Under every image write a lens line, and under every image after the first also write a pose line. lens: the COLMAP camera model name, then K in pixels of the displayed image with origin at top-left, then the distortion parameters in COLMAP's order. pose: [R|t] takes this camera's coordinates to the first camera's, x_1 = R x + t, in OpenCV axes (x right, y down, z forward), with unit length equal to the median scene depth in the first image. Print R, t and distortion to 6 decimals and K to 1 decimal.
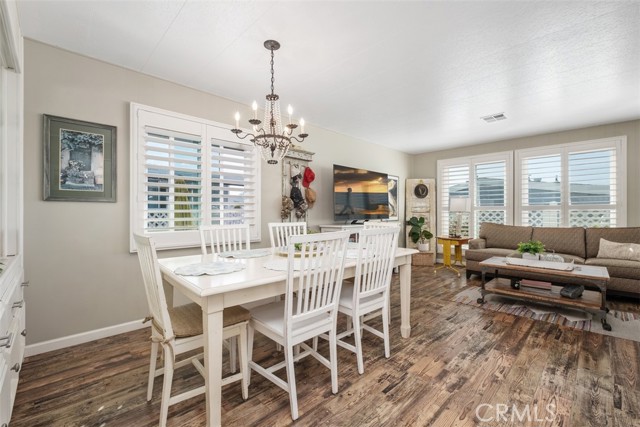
lens RADIAL K [[271.1, 0, 322.5], [0, 271.1, 212.1], [0, 0, 1]] dist [-0.008189, -0.000371]
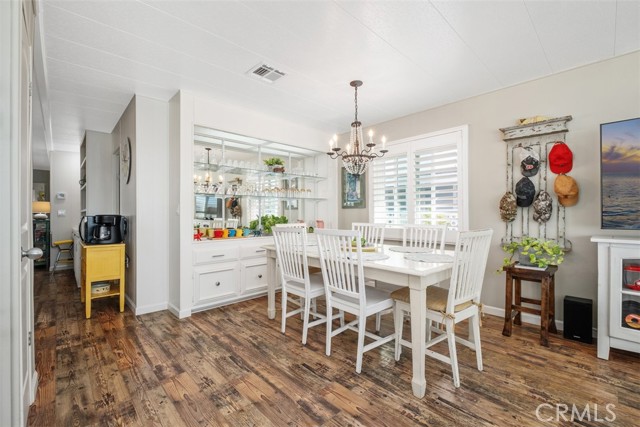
lens RADIAL K [[276.6, 0, 320.0], [0, 276.6, 213.5], [0, 0, 1]] dist [-0.000164, -0.004192]
pose [[-0.010029, -0.004048, -0.999942, 0.996301], [0.002516, 0.999989, -0.004073, 0.004272], [0.999947, -0.002557, -0.010018, 0.746812]]
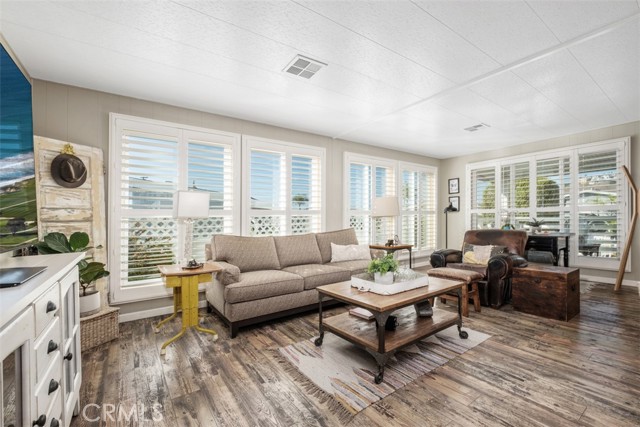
lens RADIAL K [[275.8, 0, 320.7], [0, 275.8, 212.0], [0, 0, 1]] dist [-0.002091, -0.001165]
pose [[0.162919, 0.019745, 0.986442, 0.015269], [0.019477, 0.999541, -0.023224, 0.010119], [-0.986447, 0.022997, 0.162459, 1.374459]]
